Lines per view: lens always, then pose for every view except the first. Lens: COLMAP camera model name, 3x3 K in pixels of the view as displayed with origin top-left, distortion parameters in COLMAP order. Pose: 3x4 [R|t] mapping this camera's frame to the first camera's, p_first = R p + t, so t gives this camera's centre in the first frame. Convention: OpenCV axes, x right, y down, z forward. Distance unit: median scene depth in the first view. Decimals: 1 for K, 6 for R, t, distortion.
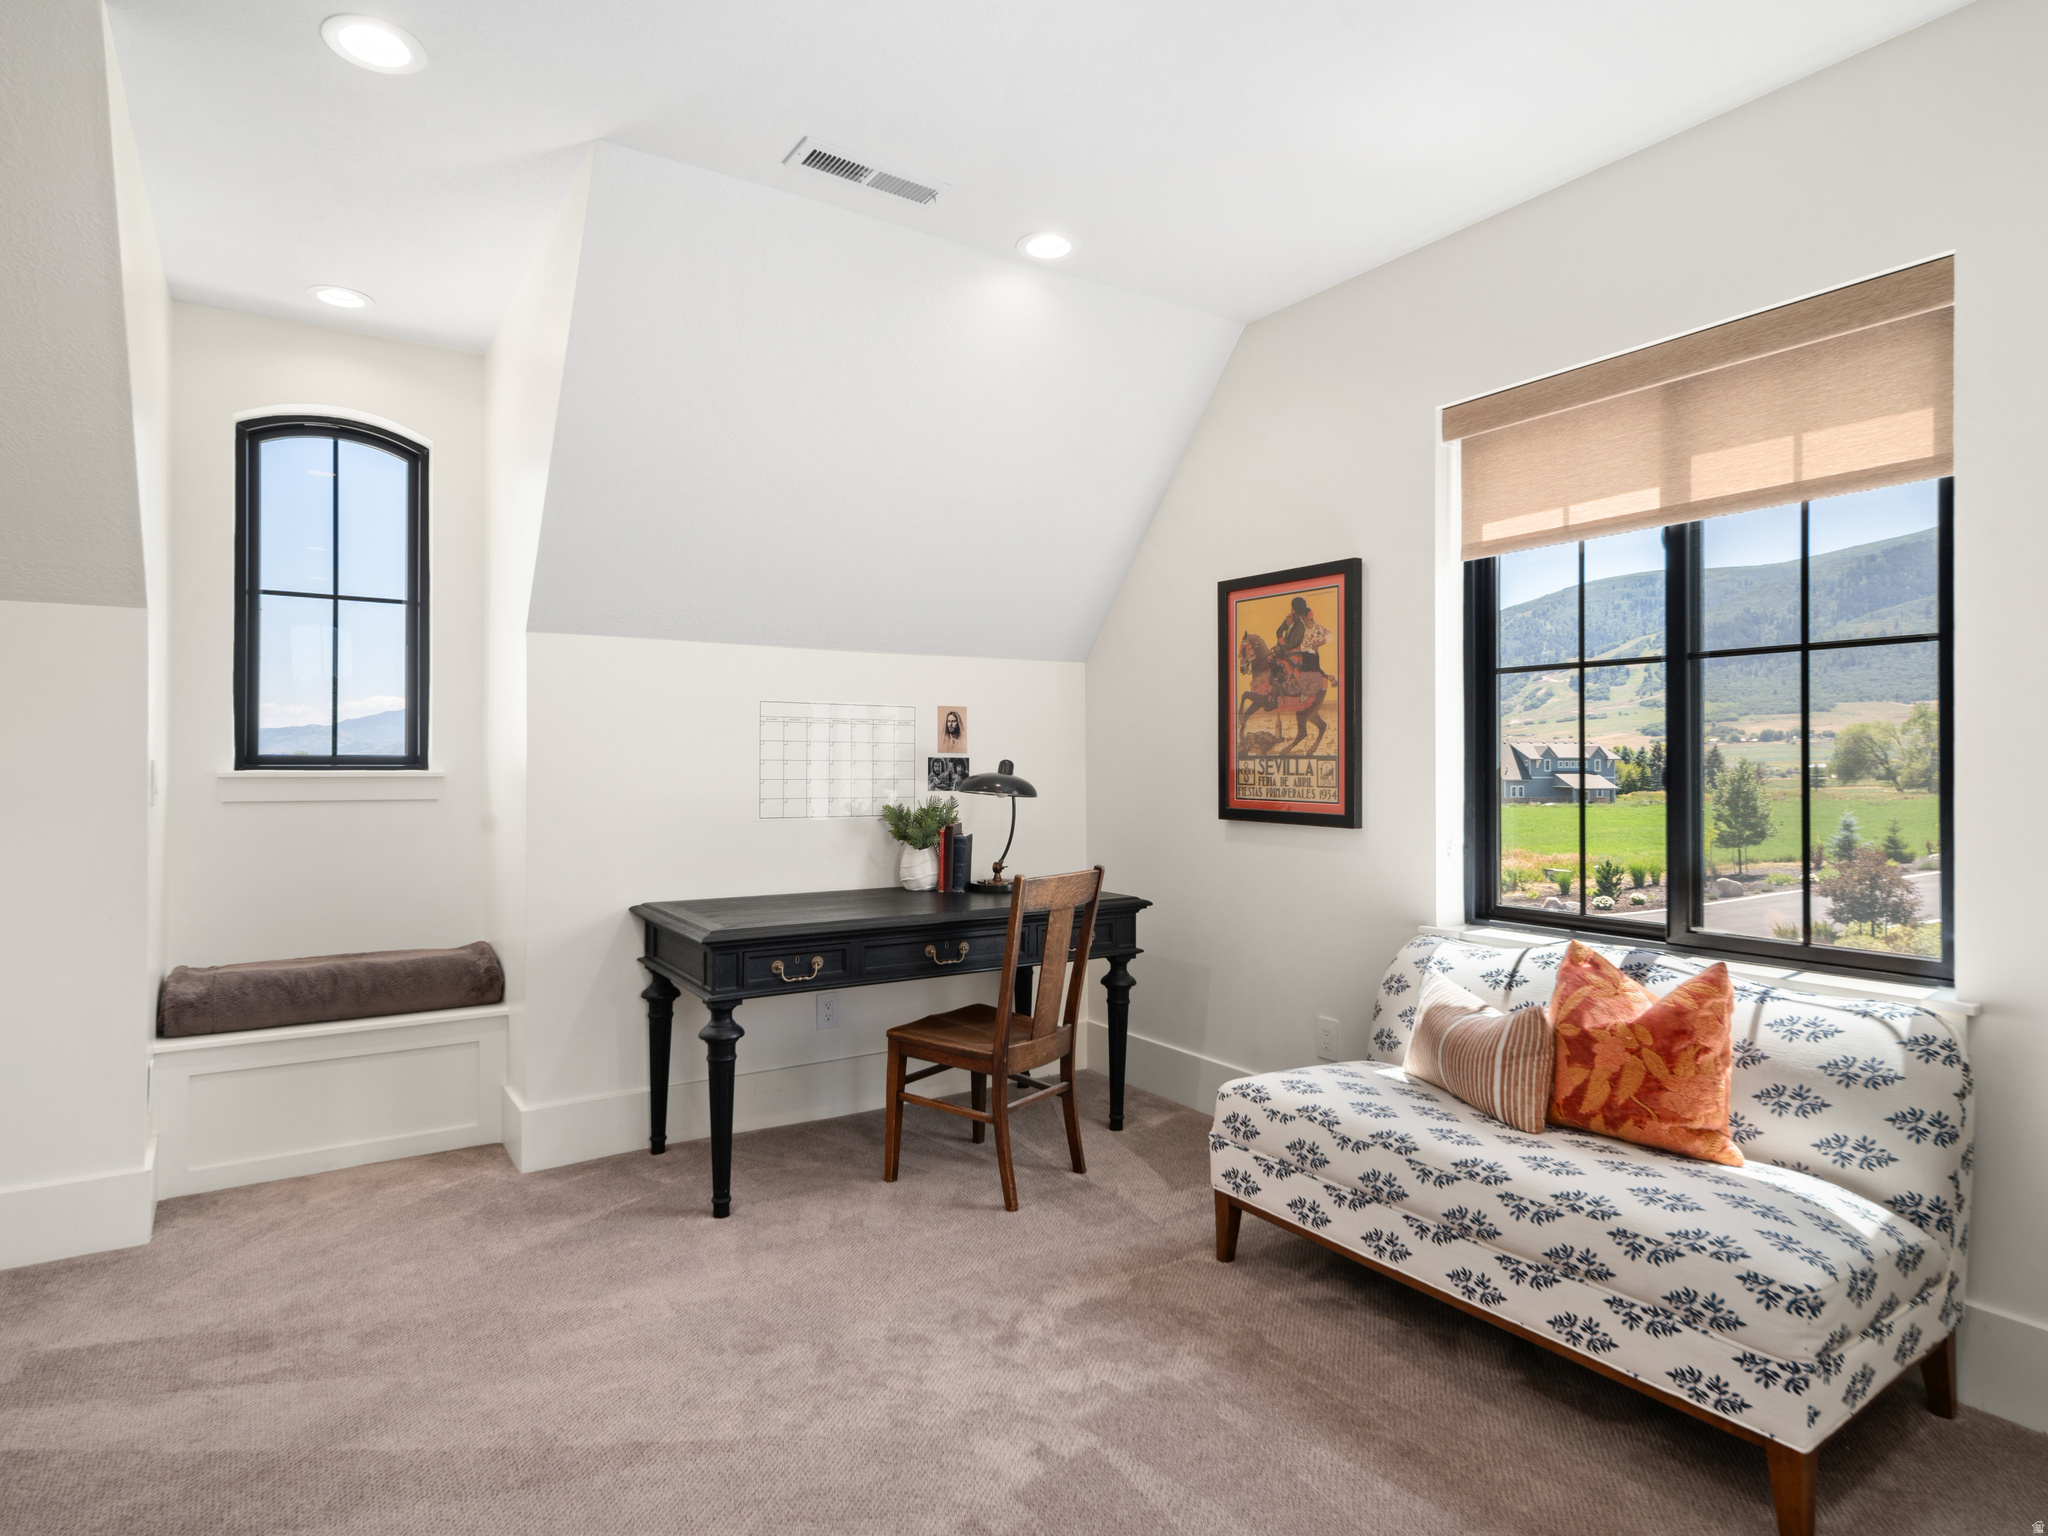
lens RADIAL K [[1128.9, 0, 1030.6], [0, 1128.9, 755.8], [0, 0, 1]] dist [0.004754, 0.000643]
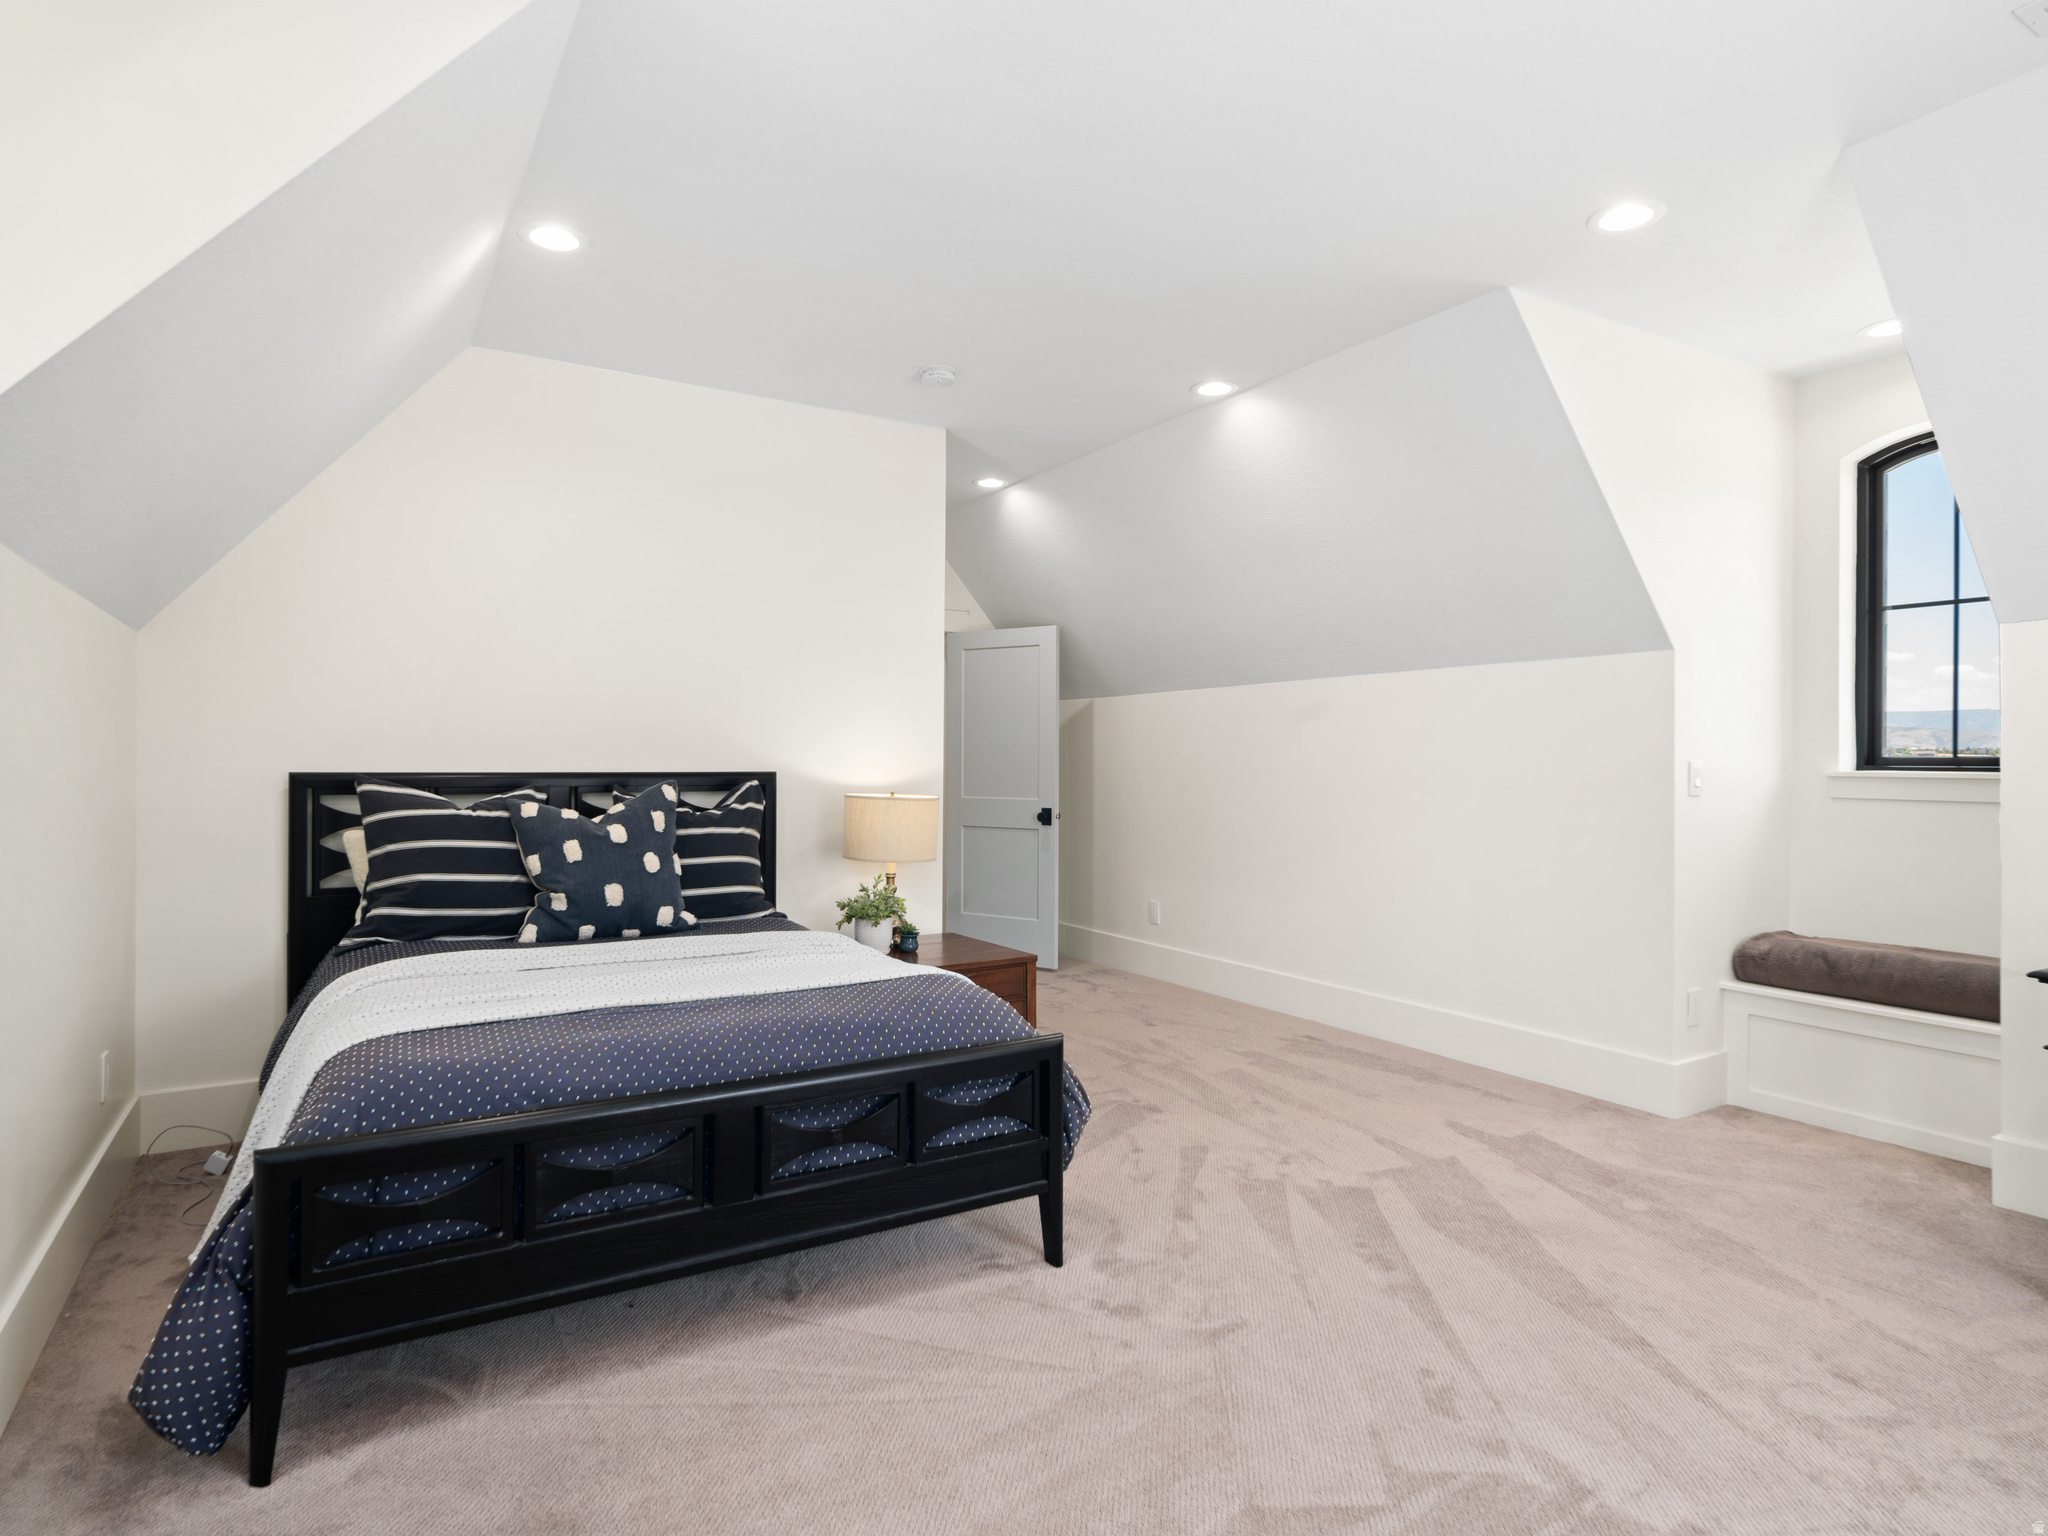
lens RADIAL K [[1128.9, 0, 1030.6], [0, 1128.9, 755.8], [0, 0, 1]] dist [0.004754, 0.000643]
pose [[-0.022147, -0.000757, -0.999754, 0.488081], [0.004026, 0.999992, -0.000846, -0.004240], [0.999747, -0.004044, -0.022144, 0.218871]]
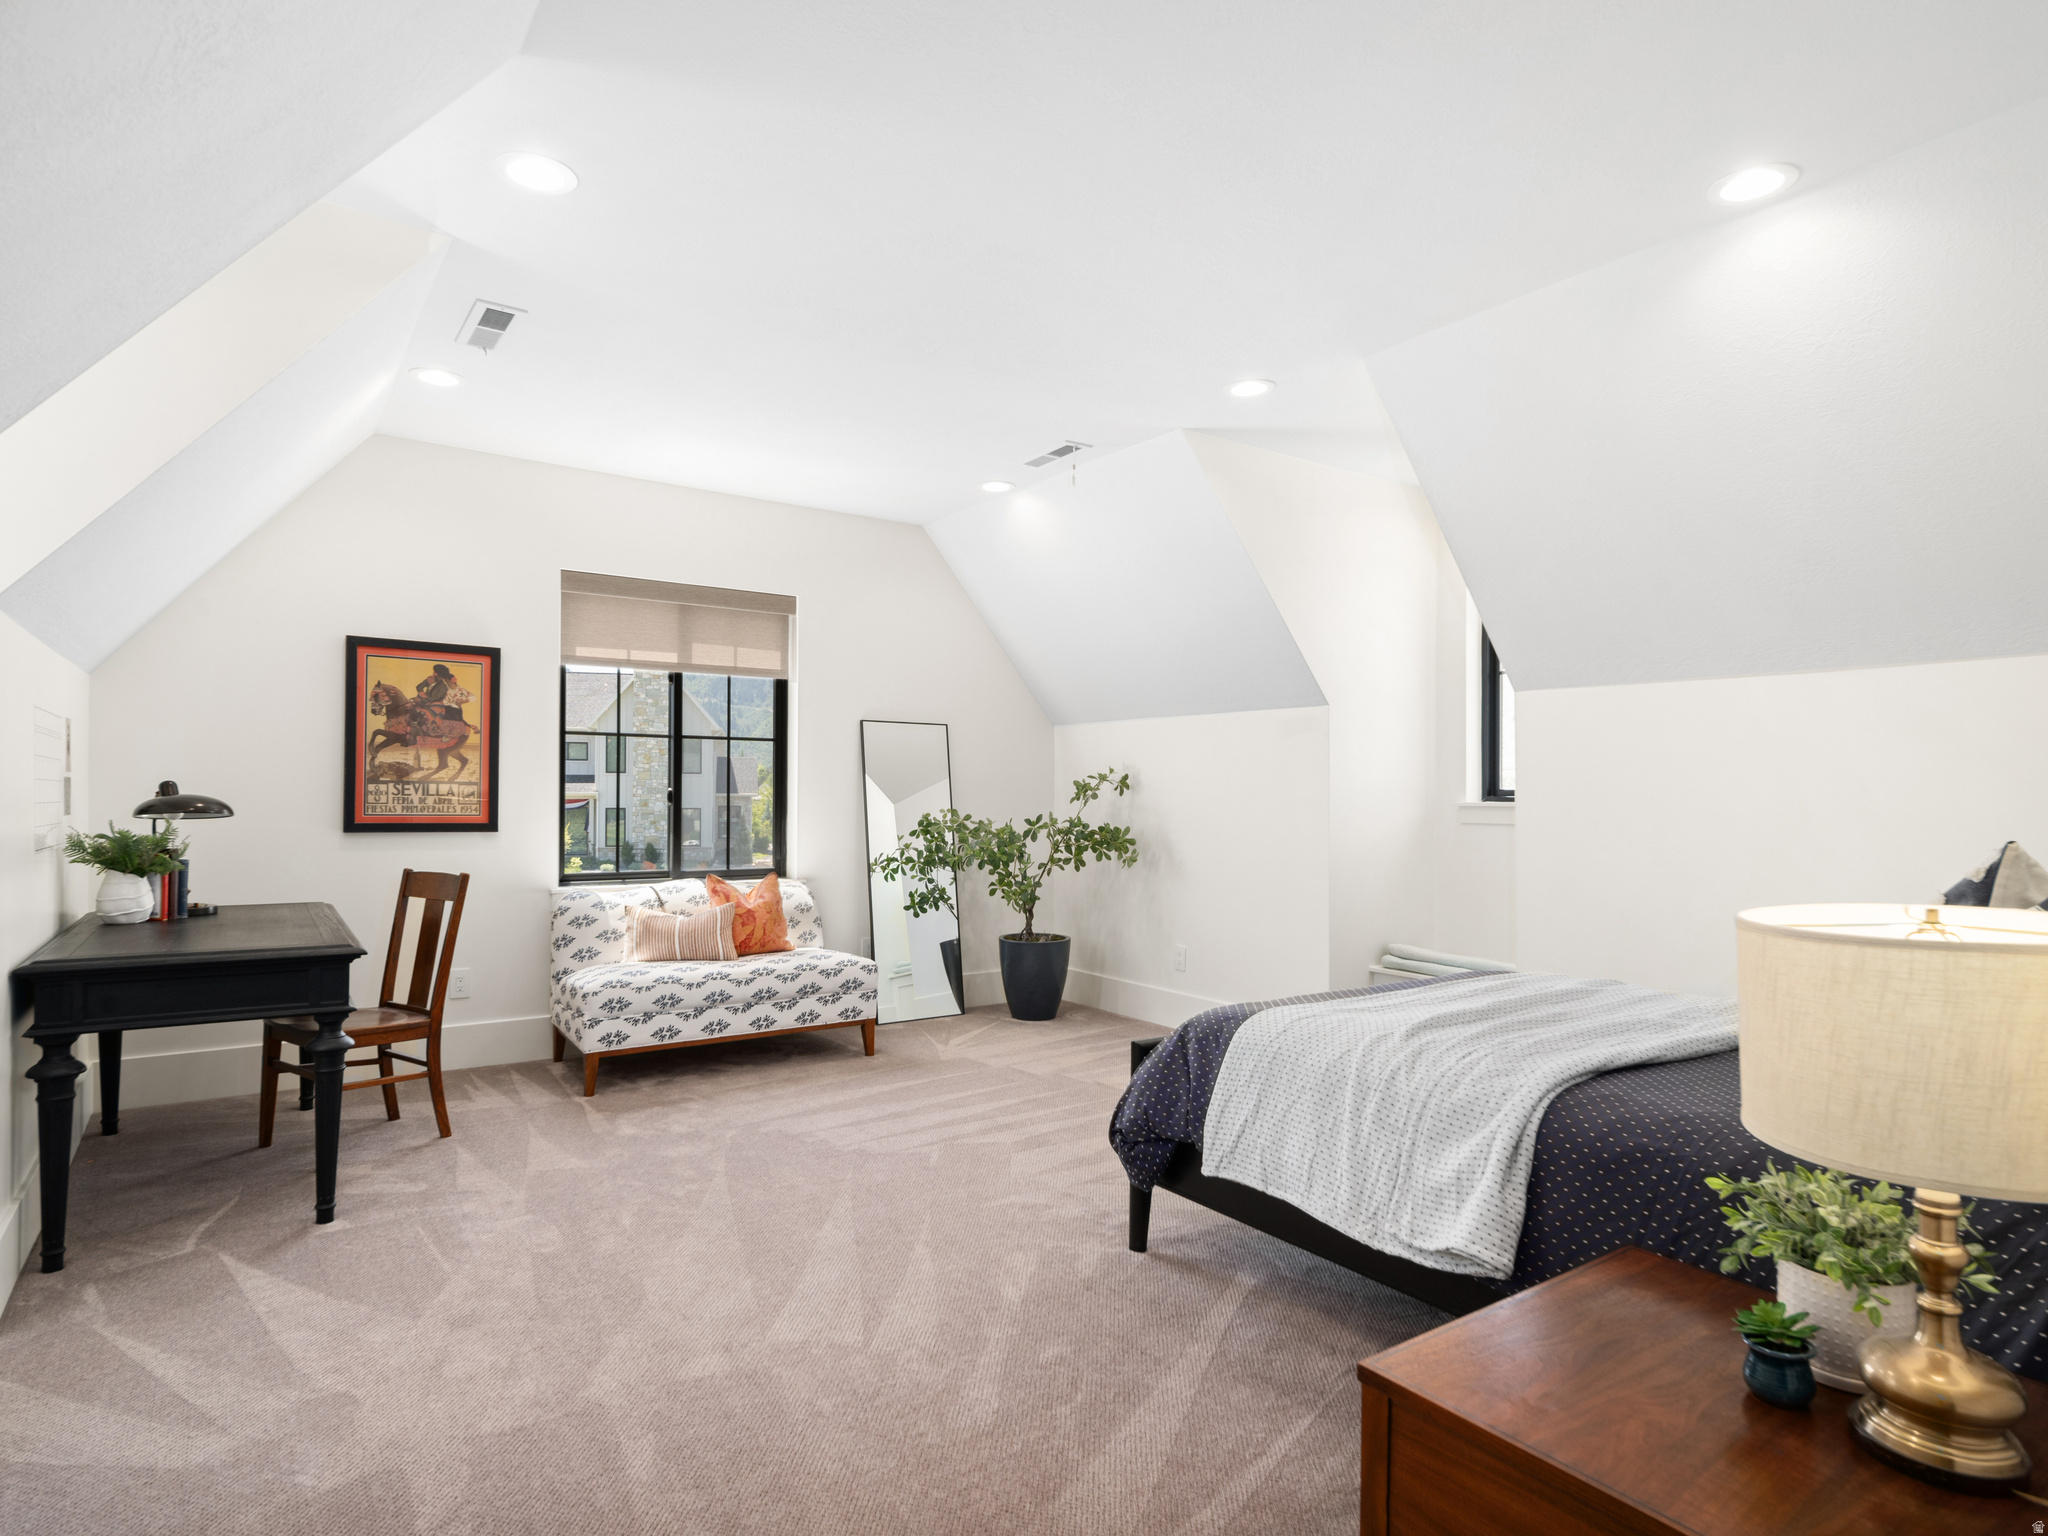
lens RADIAL K [[1128.9, 0, 1030.6], [0, 1128.9, 755.8], [0, 0, 1]] dist [0.004754, 0.000643]
pose [[-0.035975, 0.033880, 0.998778, -1.172778], [-0.014585, 0.999301, -0.034423, 0.005787], [-0.999246, -0.015805, -0.035455, 0.347052]]
